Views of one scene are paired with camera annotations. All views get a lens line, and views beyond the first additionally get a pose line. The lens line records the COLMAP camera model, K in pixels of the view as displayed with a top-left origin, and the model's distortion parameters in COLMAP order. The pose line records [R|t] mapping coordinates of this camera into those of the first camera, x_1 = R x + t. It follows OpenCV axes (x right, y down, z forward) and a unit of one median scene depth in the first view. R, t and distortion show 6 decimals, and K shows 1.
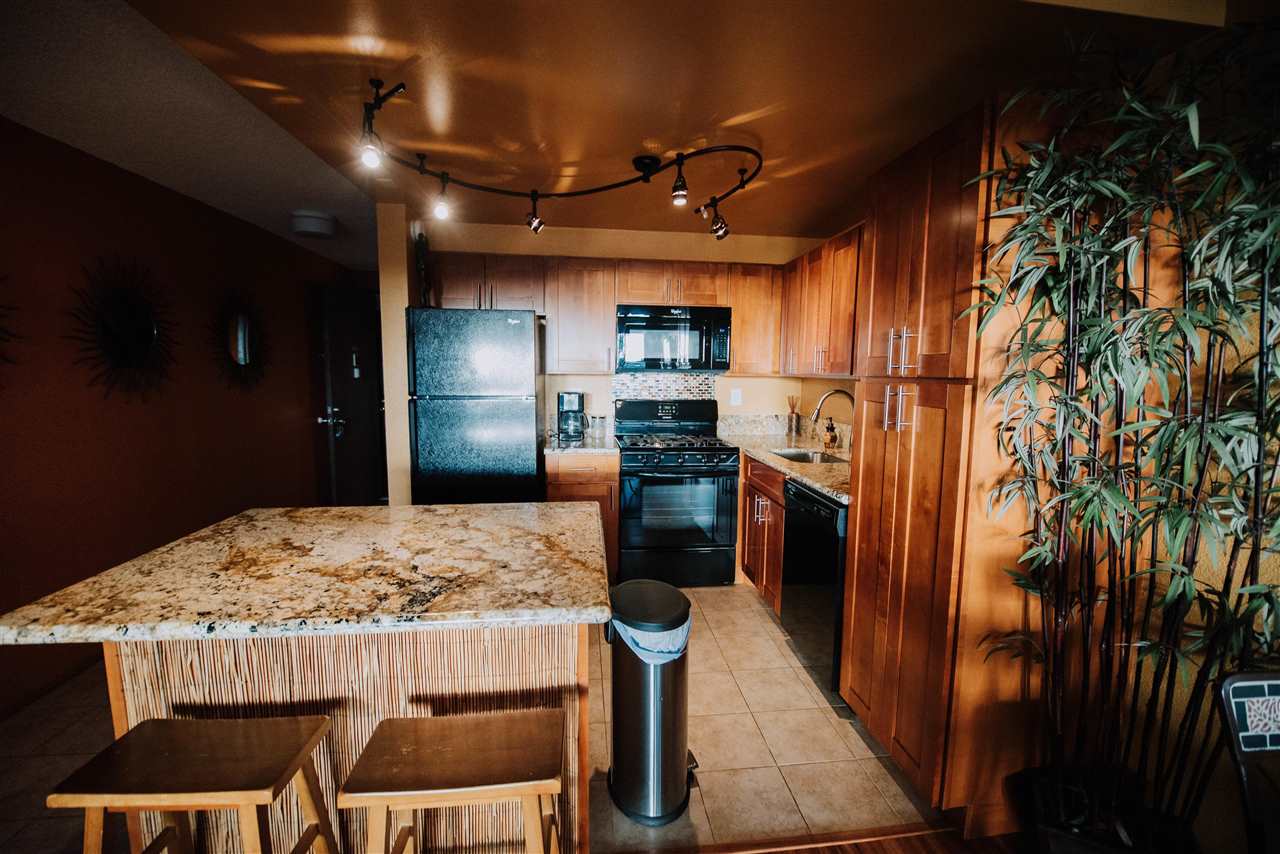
lens RADIAL K [[539.6, 0, 641.6], [0, 539.6, 427.6], [0, 0, 1]] dist [-0.011991, -0.005494]
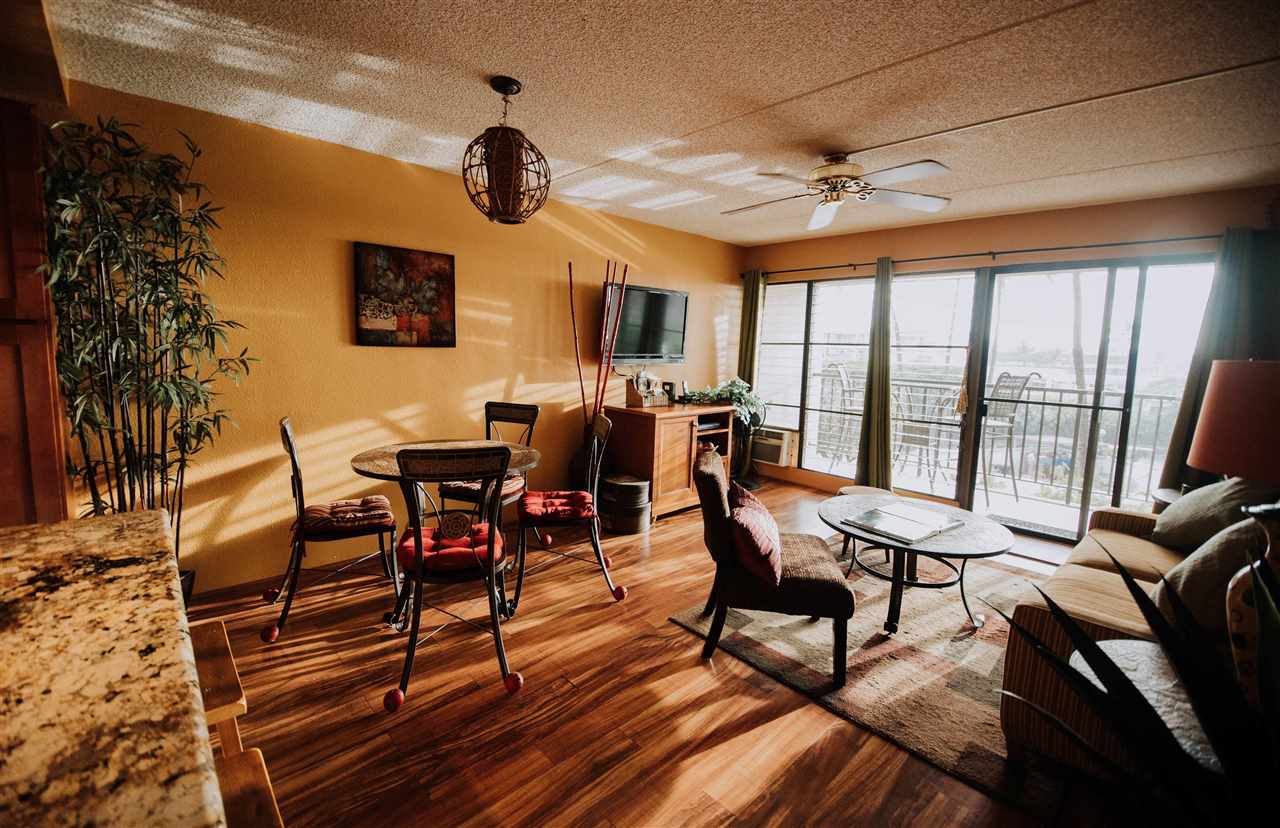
lens RADIAL K [[526.3, 0, 641.8], [0, 526.3, 404.3], [0, 0, 1]] dist [-0.023758, -0.002860]
pose [[-0.609010, -0.119322, 0.784136, -1.166006], [0.044232, 0.981972, 0.183781, -0.048152], [-0.791929, 0.146608, -0.592752, 0.565263]]
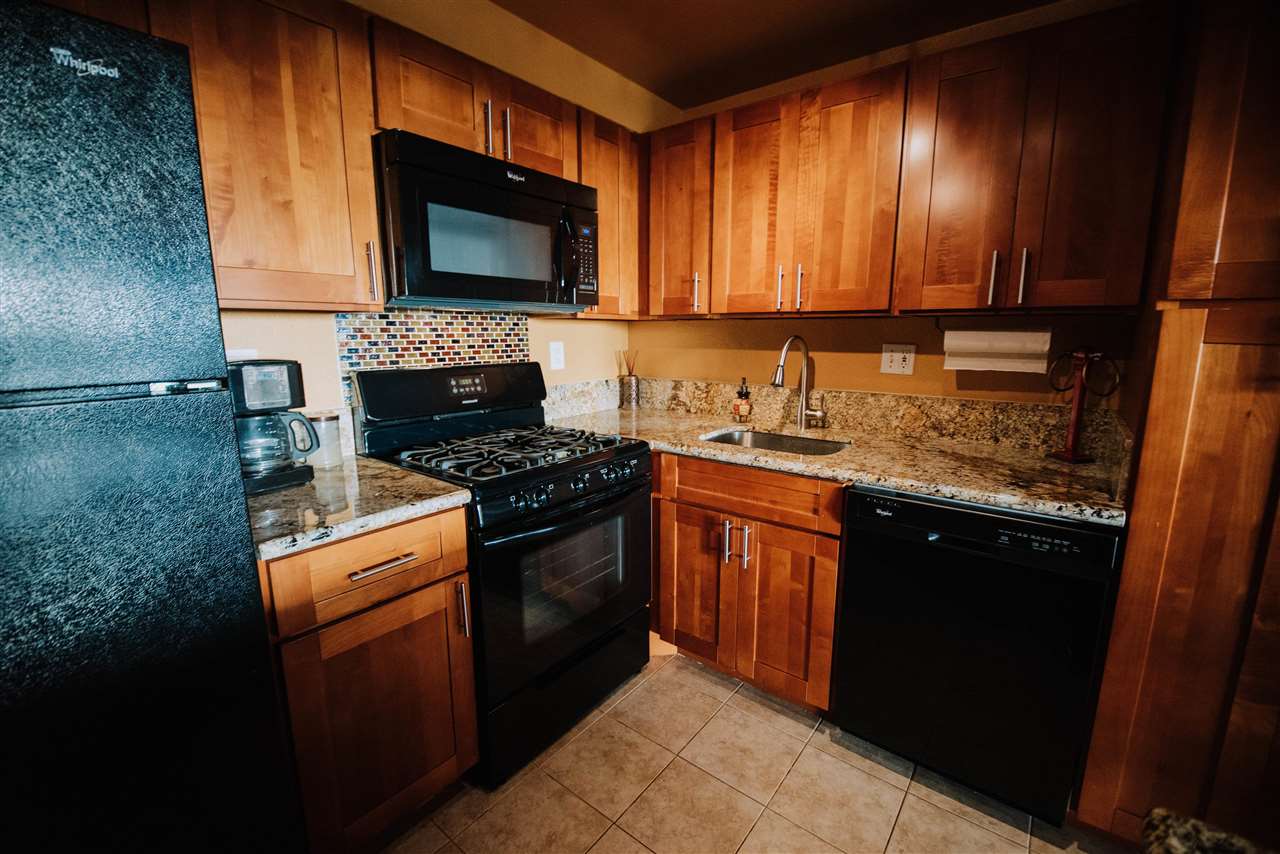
lens RADIAL K [[539.6, 0, 643.4], [0, 539.6, 427.8], [0, 0, 1]] dist [-0.011991, -0.005494]
pose [[0.704429, -0.135320, 0.696755, -0.478021], [0.082842, 0.990623, 0.108638, -0.086846], [-0.704923, -0.018807, 0.709034, 1.287919]]
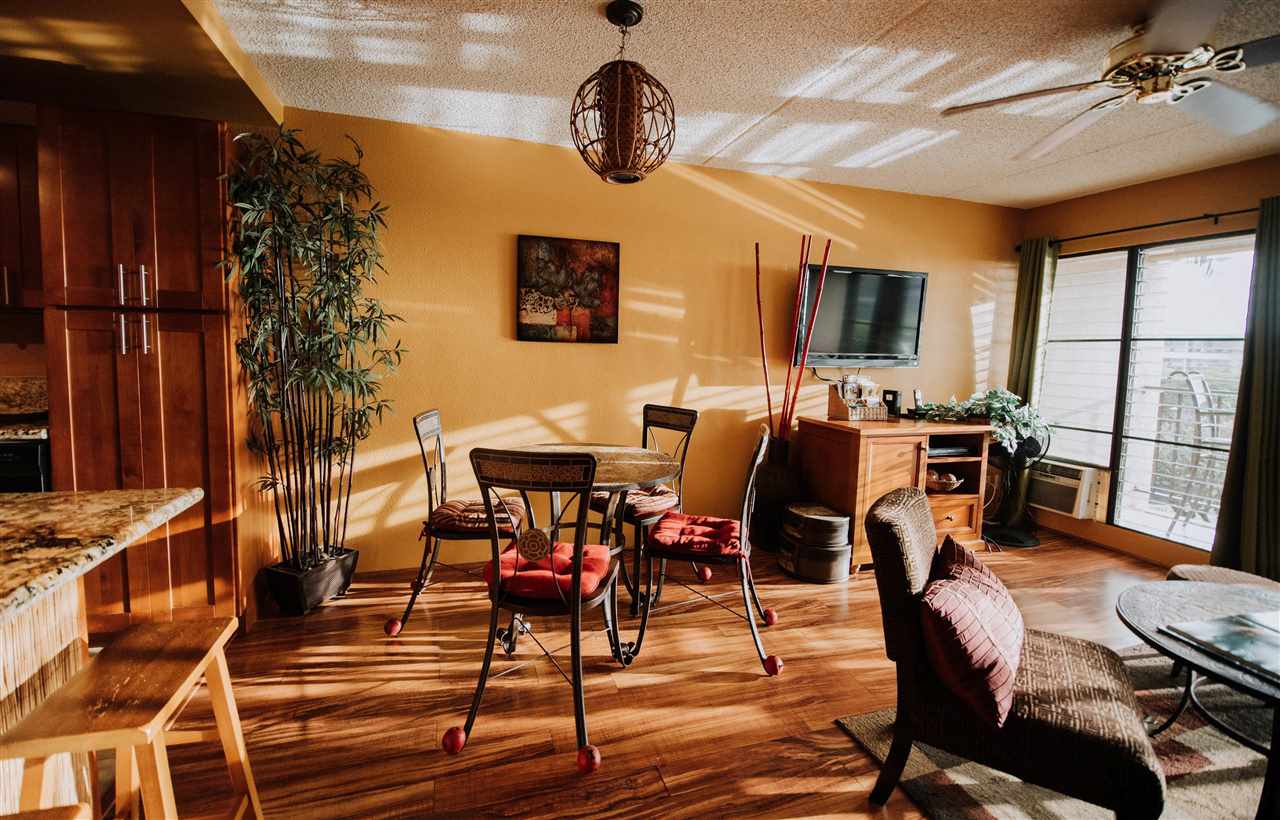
lens RADIAL K [[550.0, 0, 634.2], [0, 550.0, 394.7], [0, 0, 1]] dist [-0.010769, -0.004863]
pose [[-0.194497, -0.097472, 0.976048, -1.012303], [0.076053, 0.990557, 0.114076, 0.047584], [-0.977950, 0.096419, -0.185247, 0.188098]]
